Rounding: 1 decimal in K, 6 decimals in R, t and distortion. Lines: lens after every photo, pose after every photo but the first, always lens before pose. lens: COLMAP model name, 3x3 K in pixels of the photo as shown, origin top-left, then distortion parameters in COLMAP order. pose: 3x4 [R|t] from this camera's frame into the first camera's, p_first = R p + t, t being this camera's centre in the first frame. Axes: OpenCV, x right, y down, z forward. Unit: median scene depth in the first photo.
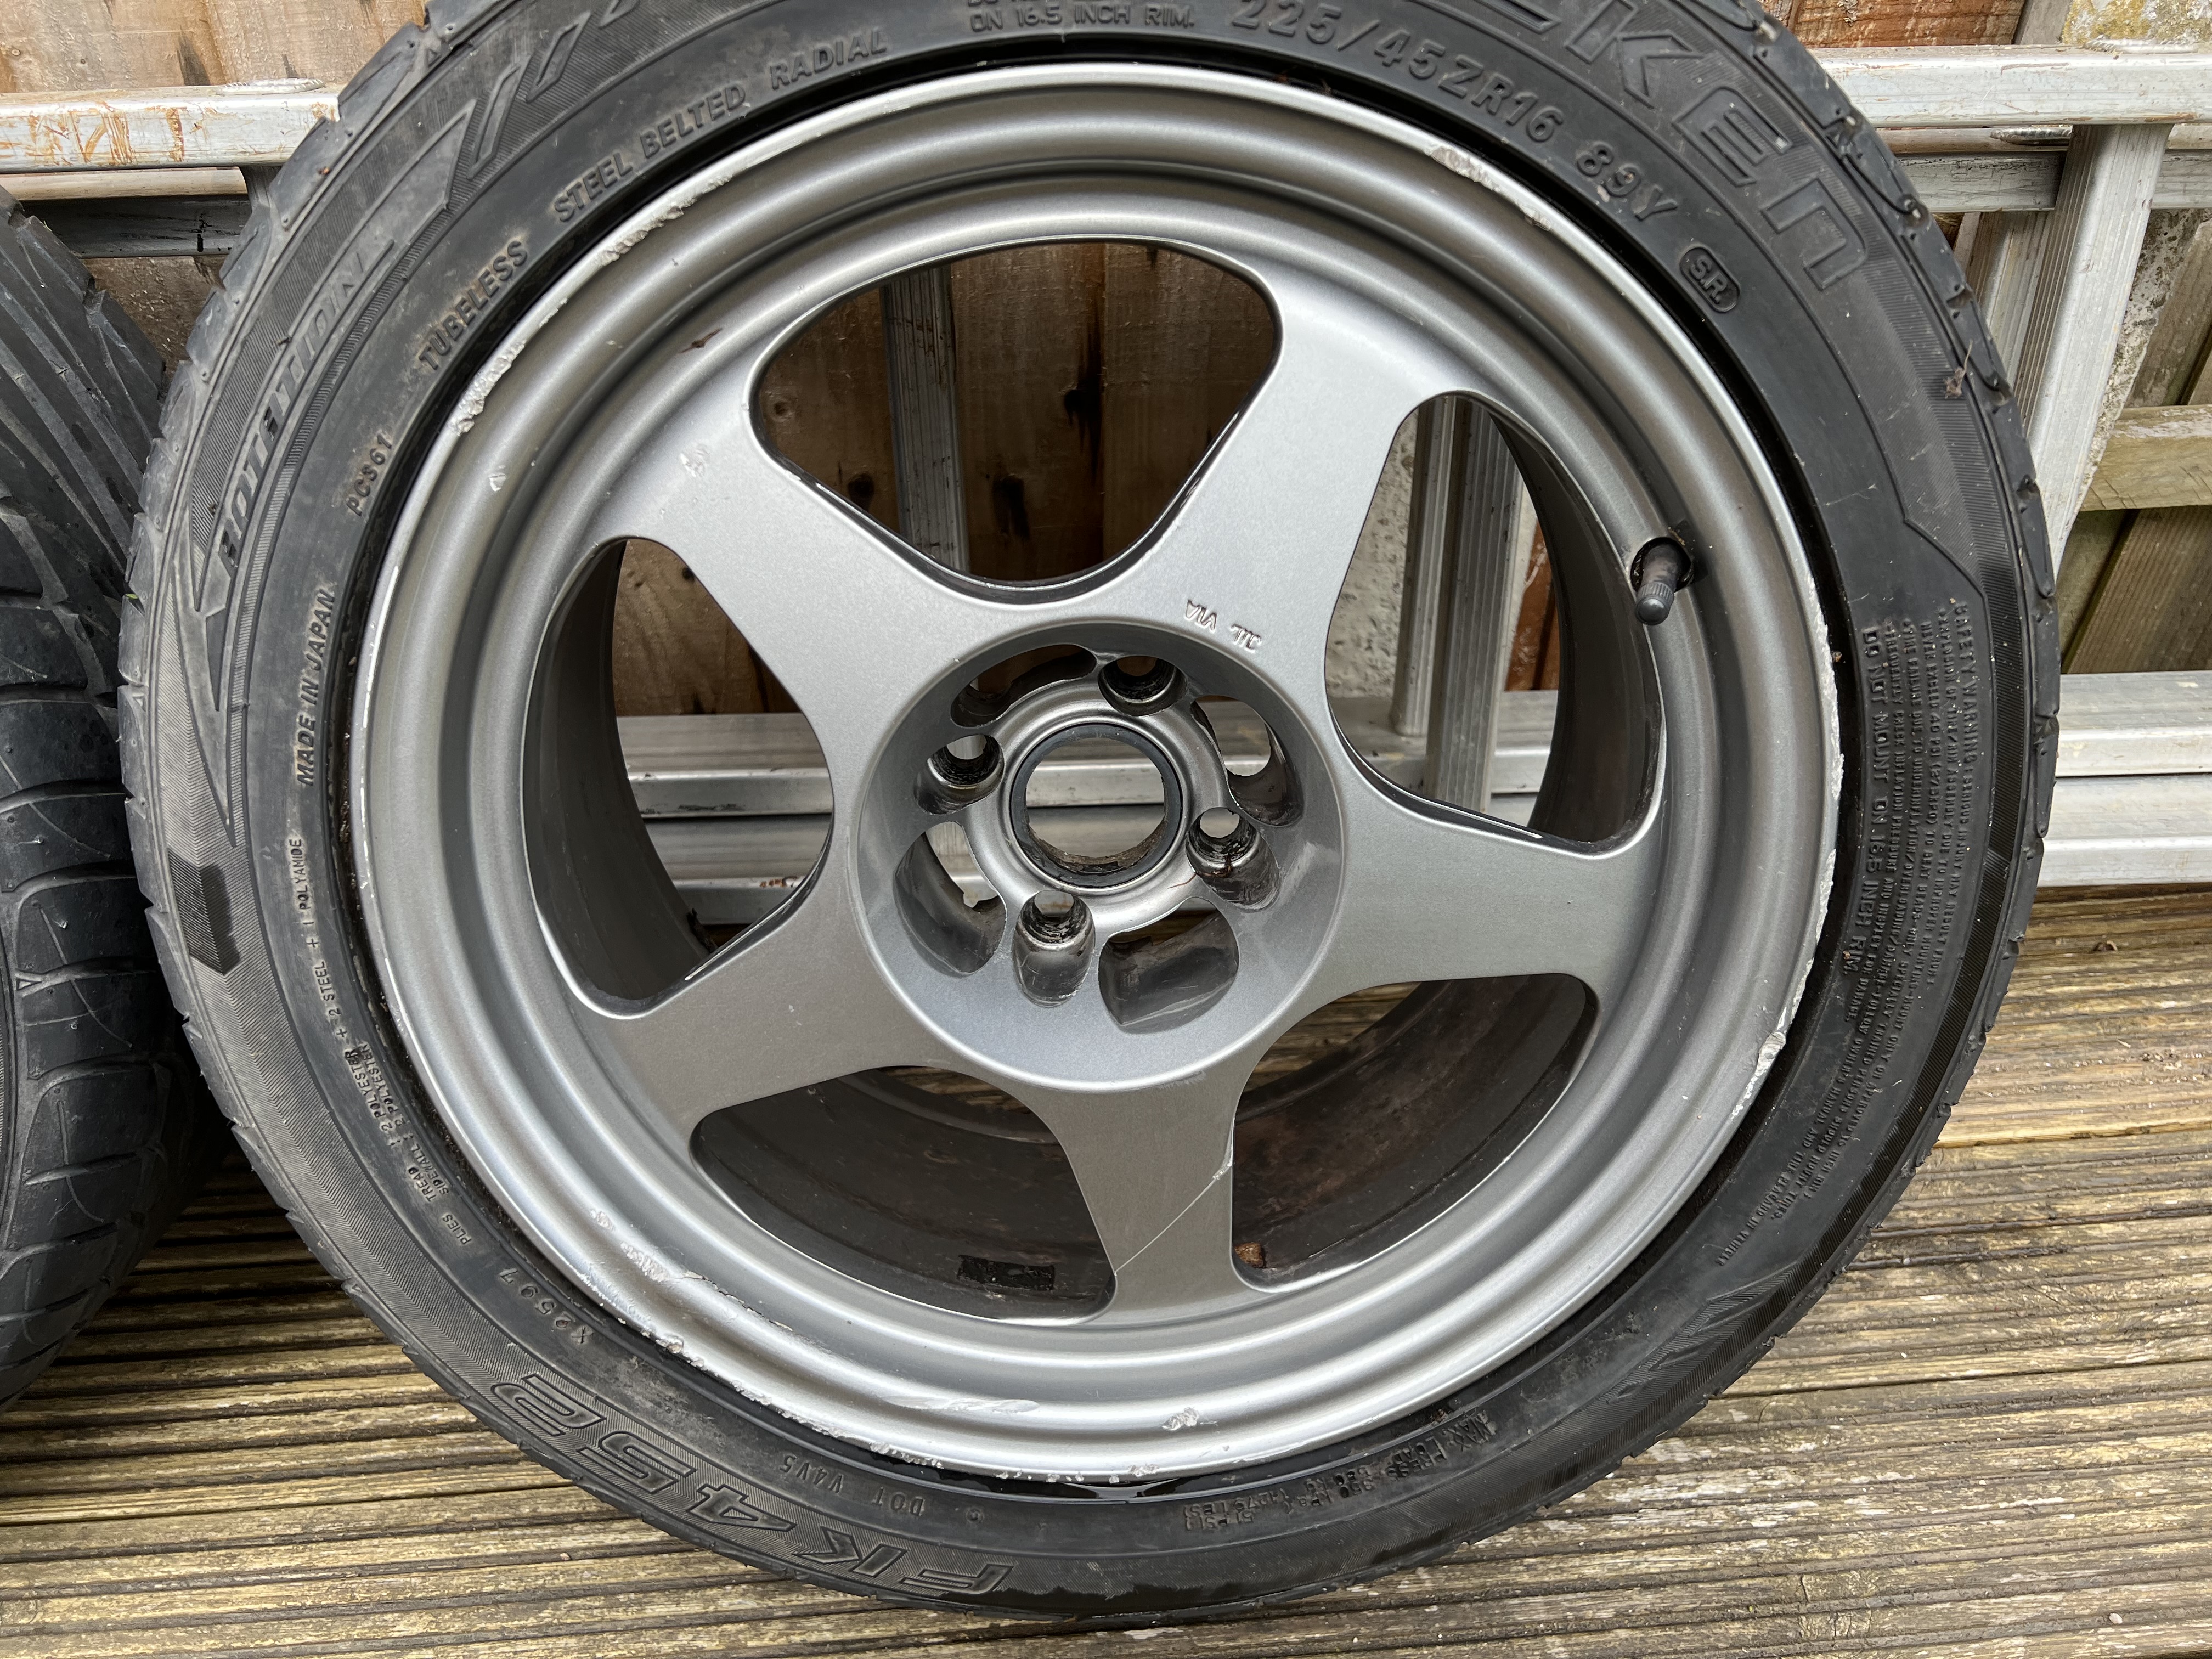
lens RADIAL K [[1691.1, 0, 1106.0], [0, 1691.1, 829.5], [0, 0, 1]] dist [0.006453, -0.001158]
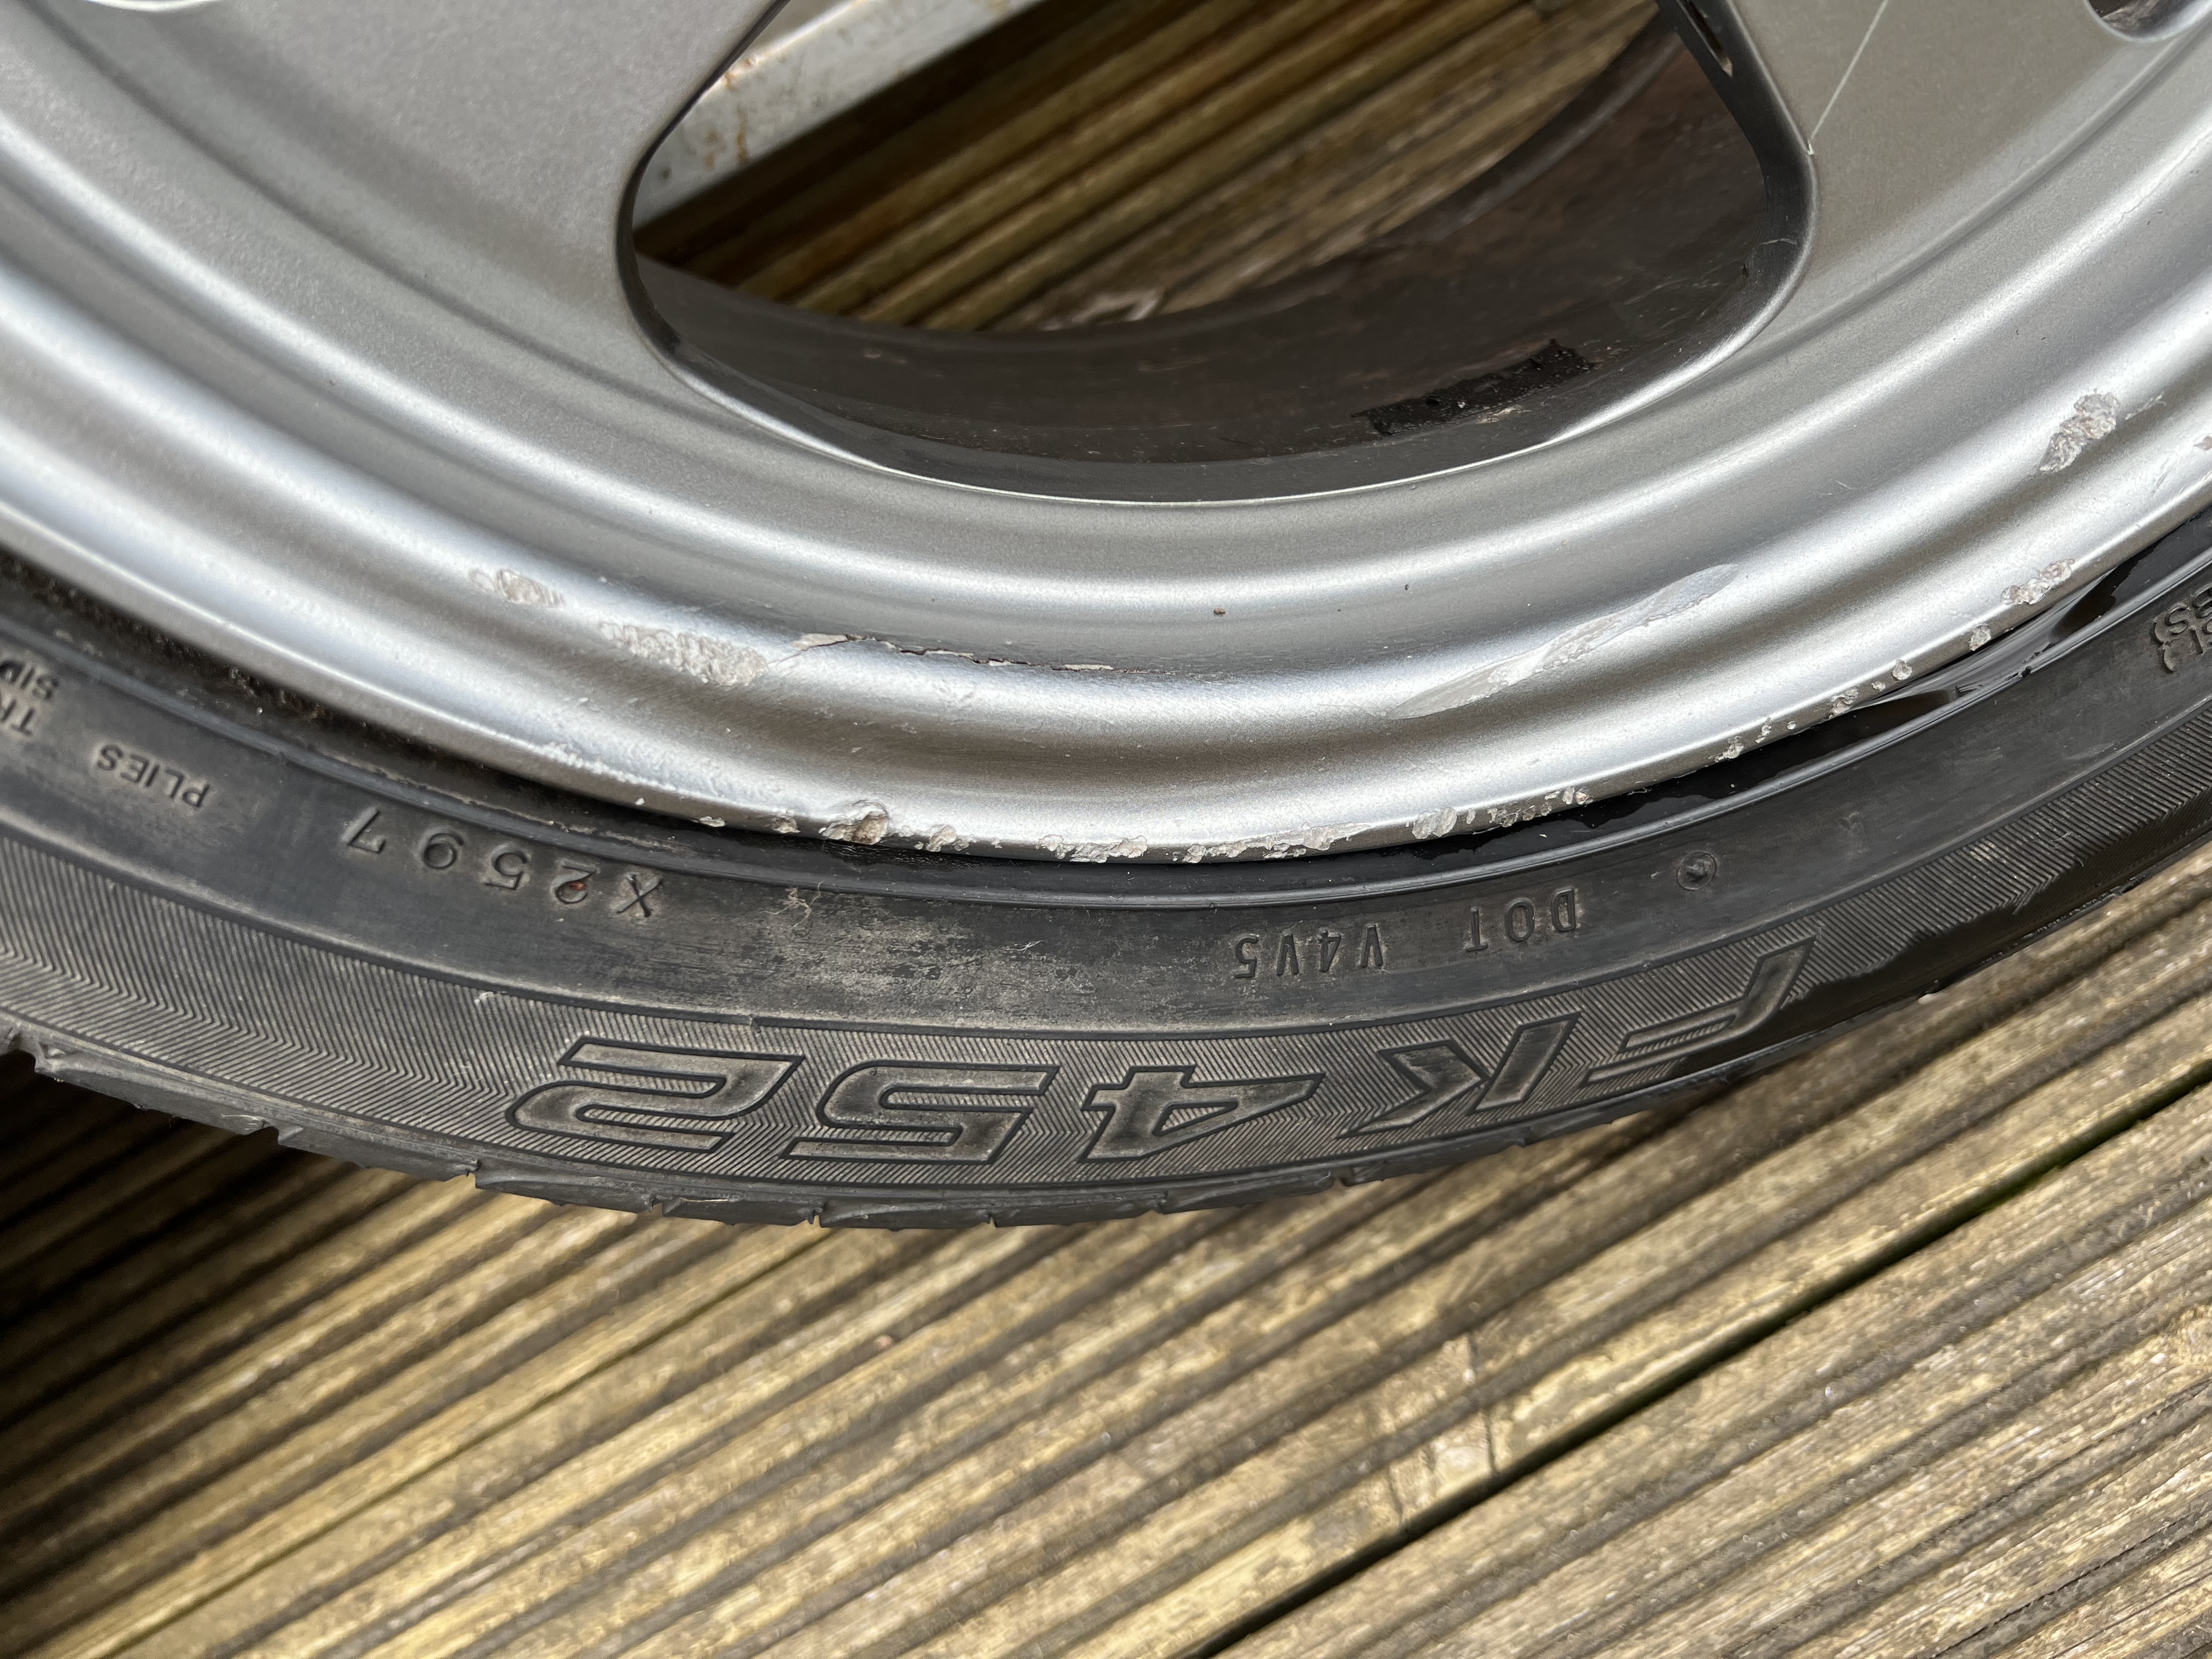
lens RADIAL K [[1691.1, 0, 1106.0], [0, 1691.1, 829.5], [0, 0, 1]] dist [0.006453, -0.001158]
pose [[0.891013, -0.449808, -0.061396, -0.146673], [0.451964, 0.866183, 0.213204, 0.199696], [-0.042720, -0.217717, 0.975077, 0.496426]]
